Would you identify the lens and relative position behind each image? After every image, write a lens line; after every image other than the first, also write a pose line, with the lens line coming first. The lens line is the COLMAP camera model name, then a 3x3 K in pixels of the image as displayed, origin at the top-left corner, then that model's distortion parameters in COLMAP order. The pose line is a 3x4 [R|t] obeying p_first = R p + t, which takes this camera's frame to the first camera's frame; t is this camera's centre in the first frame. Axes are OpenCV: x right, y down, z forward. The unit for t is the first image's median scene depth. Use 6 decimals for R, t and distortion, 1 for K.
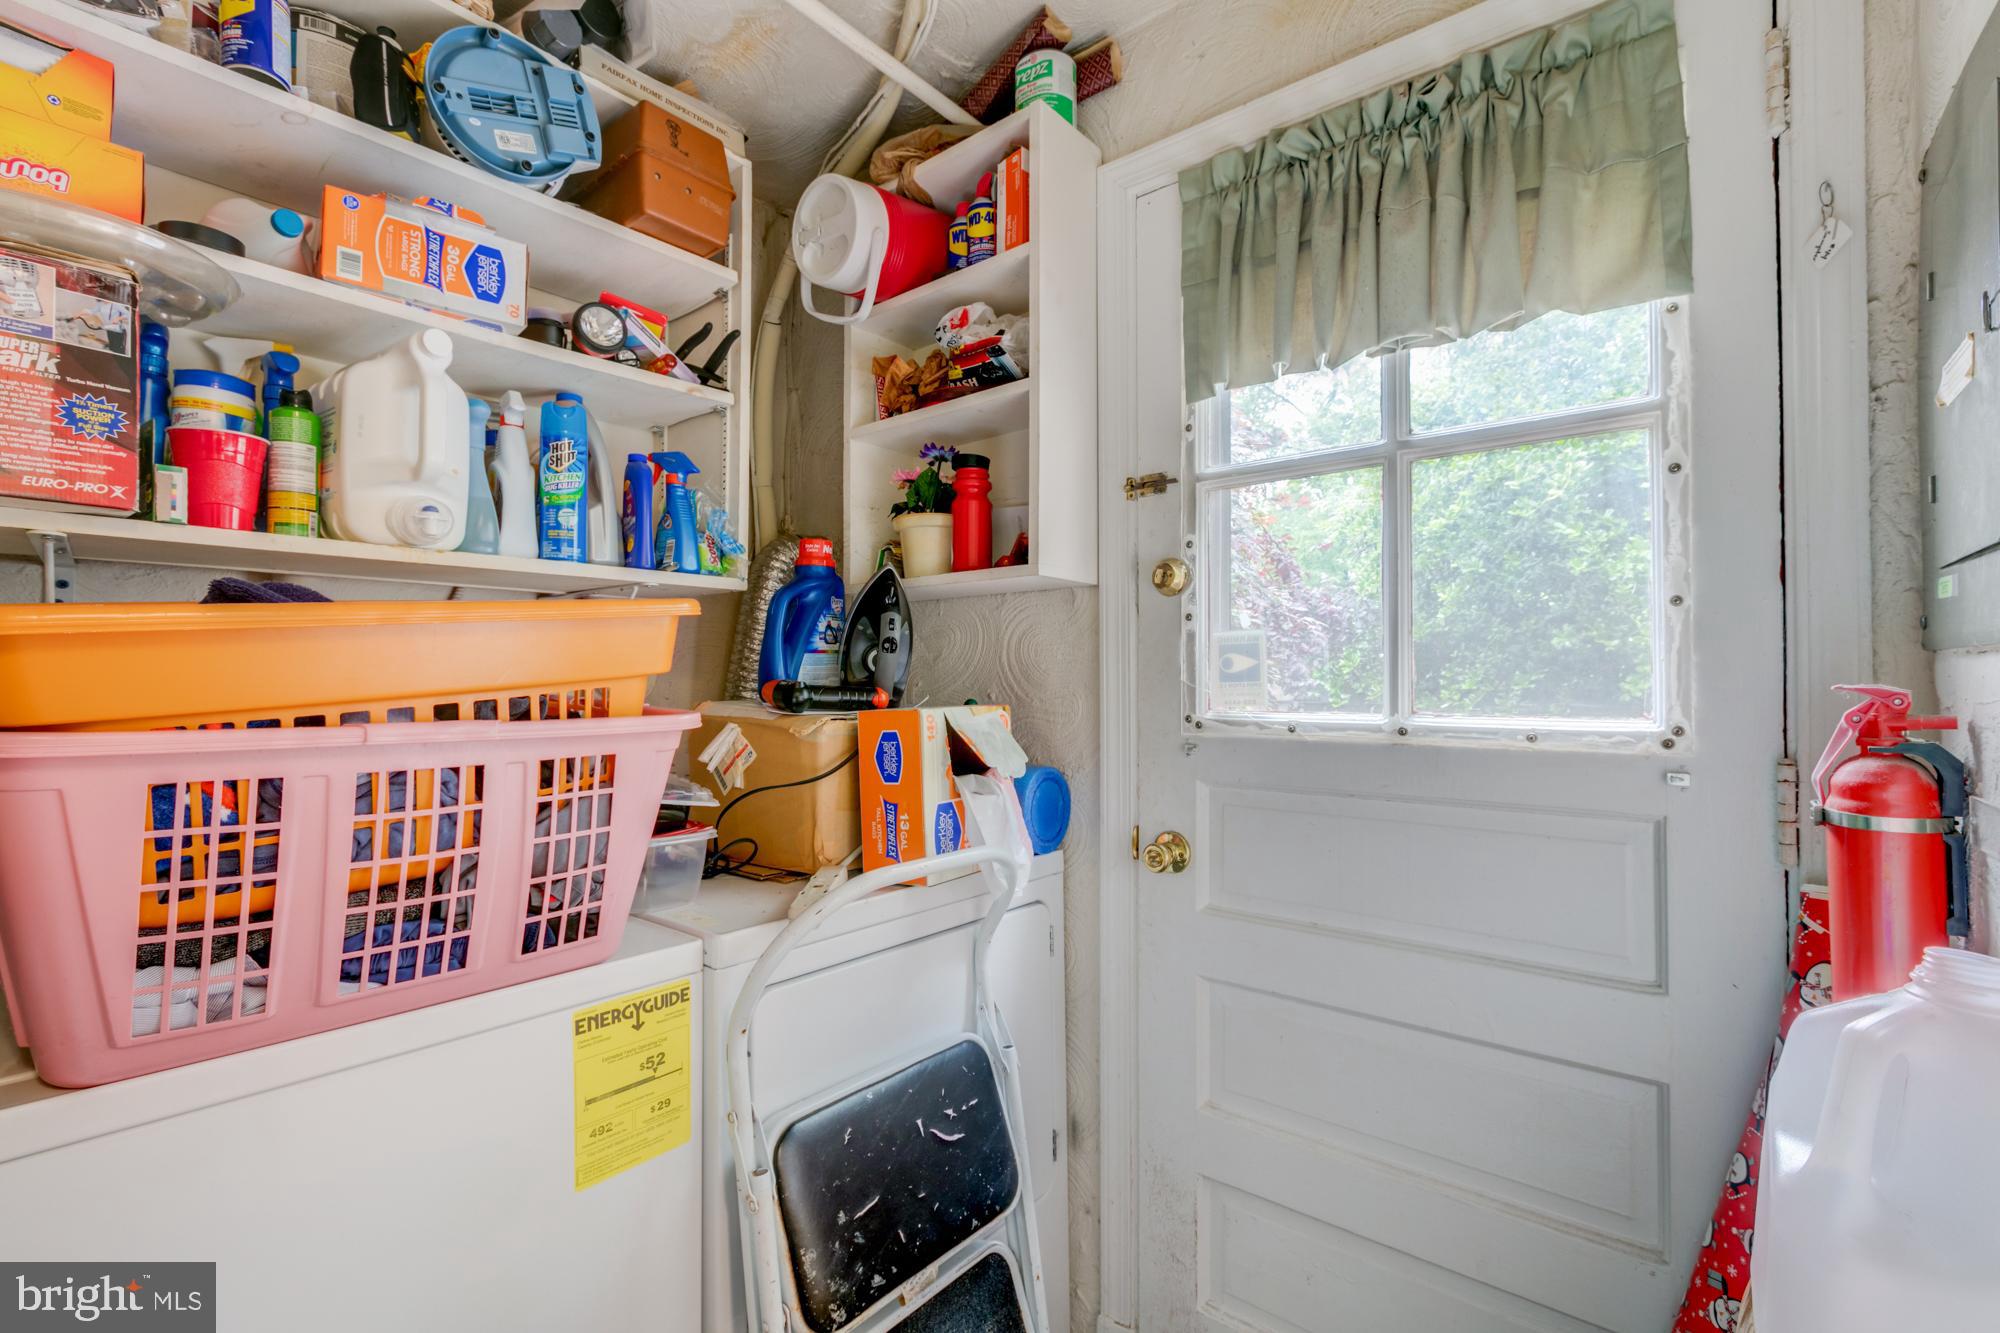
lens RADIAL K [[885.4, 0, 993.3], [0, 885.4, 656.9], [0, 0, 1]] dist [0.003329, -0.001859]
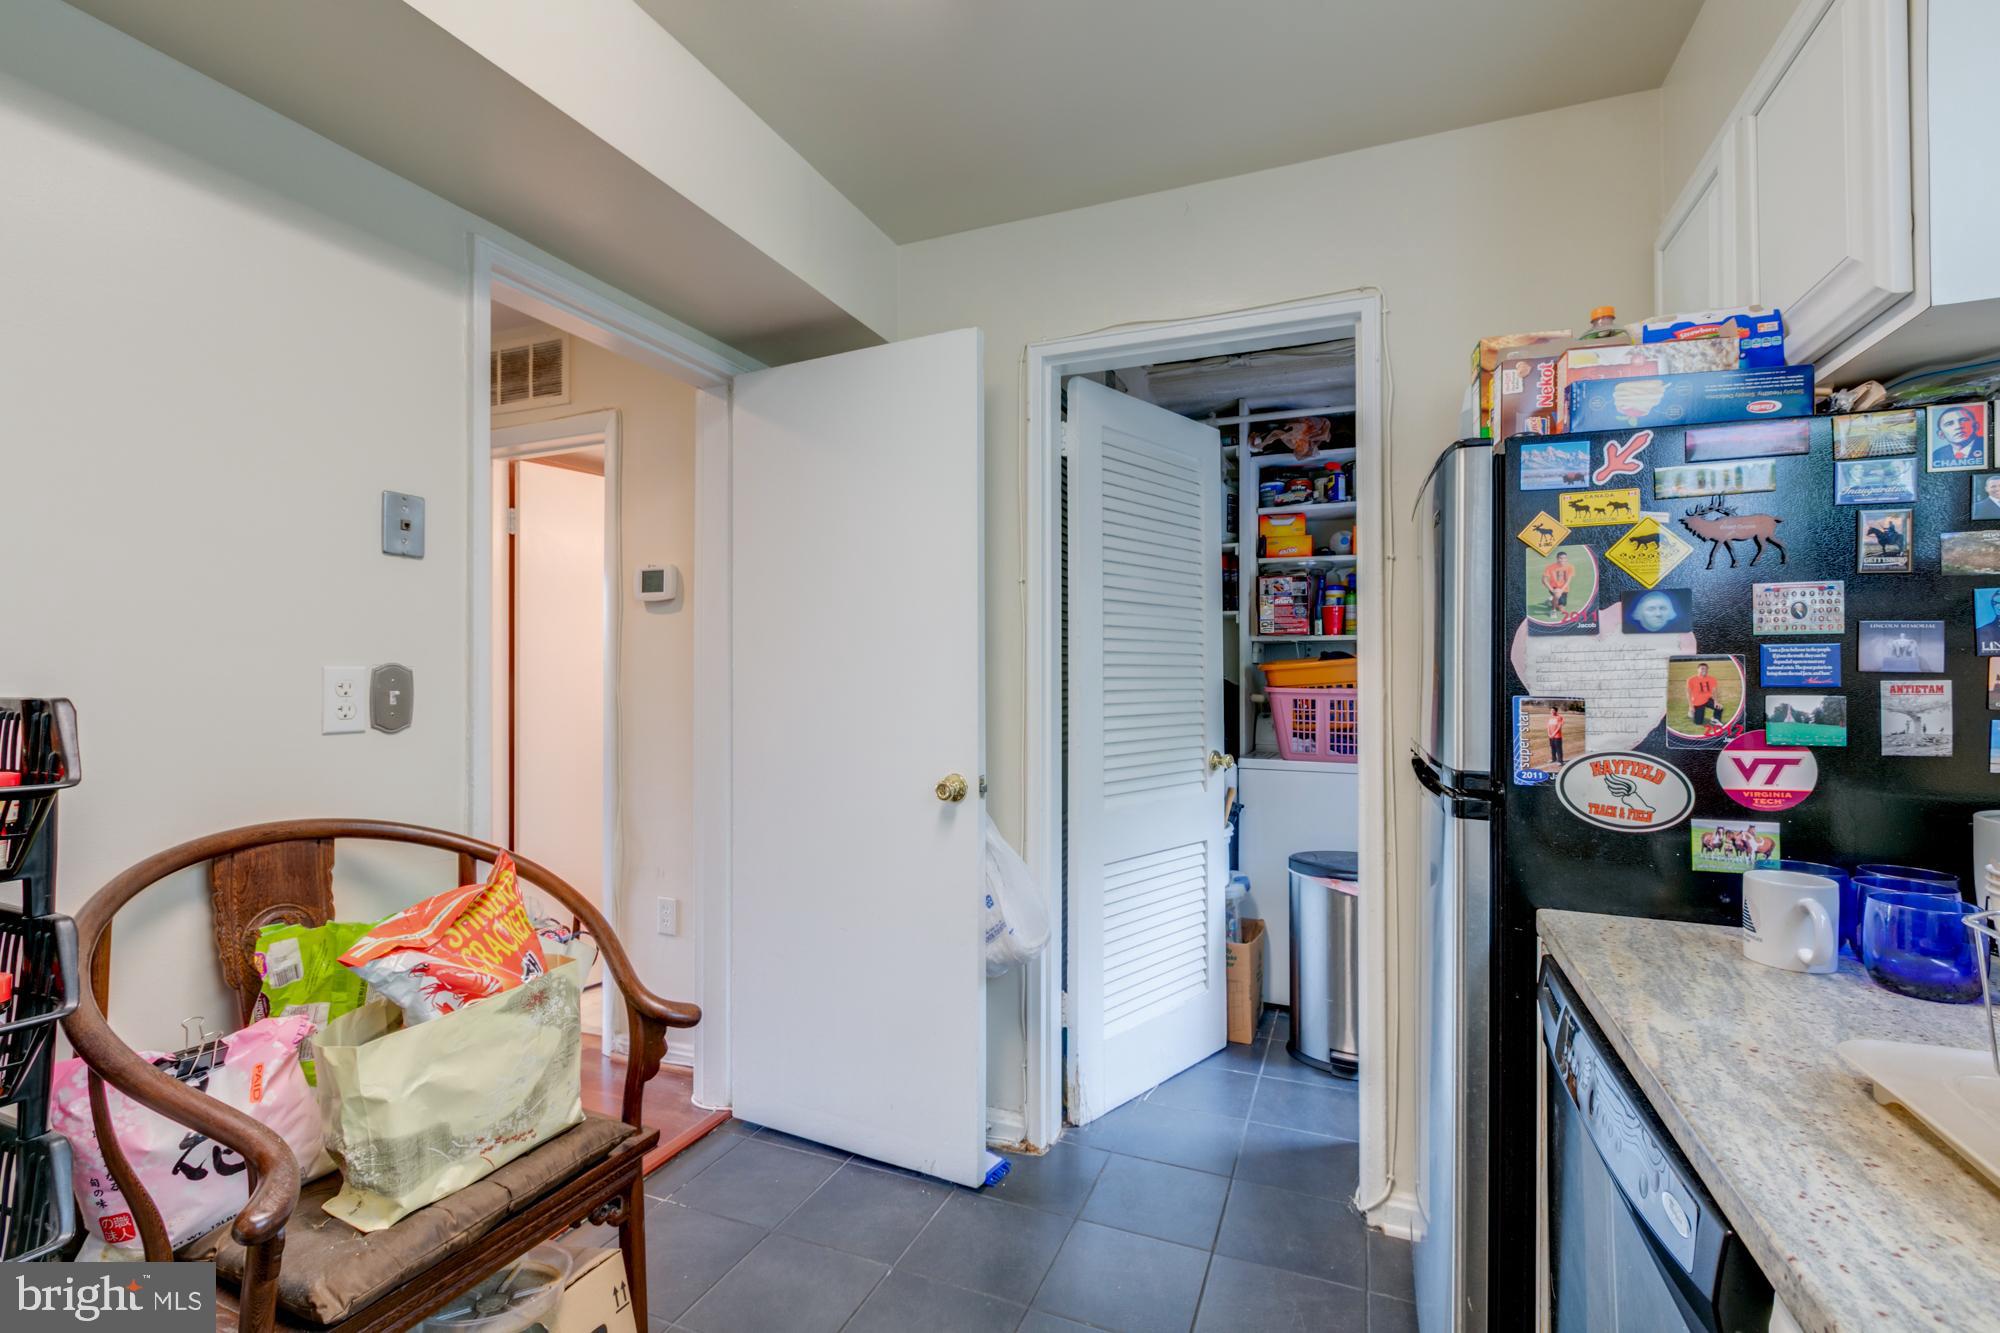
lens RADIAL K [[885.4, 0, 1000.1], [0, 885.4, 671.0], [0, 0, 1]] dist [0.003329, -0.001859]
pose [[0.301986, -0.003666, -0.953305, 2.876497], [0.010183, 0.999948, -0.000620, -0.021653], [0.953258, -0.009520, 0.302007, -1.805719]]
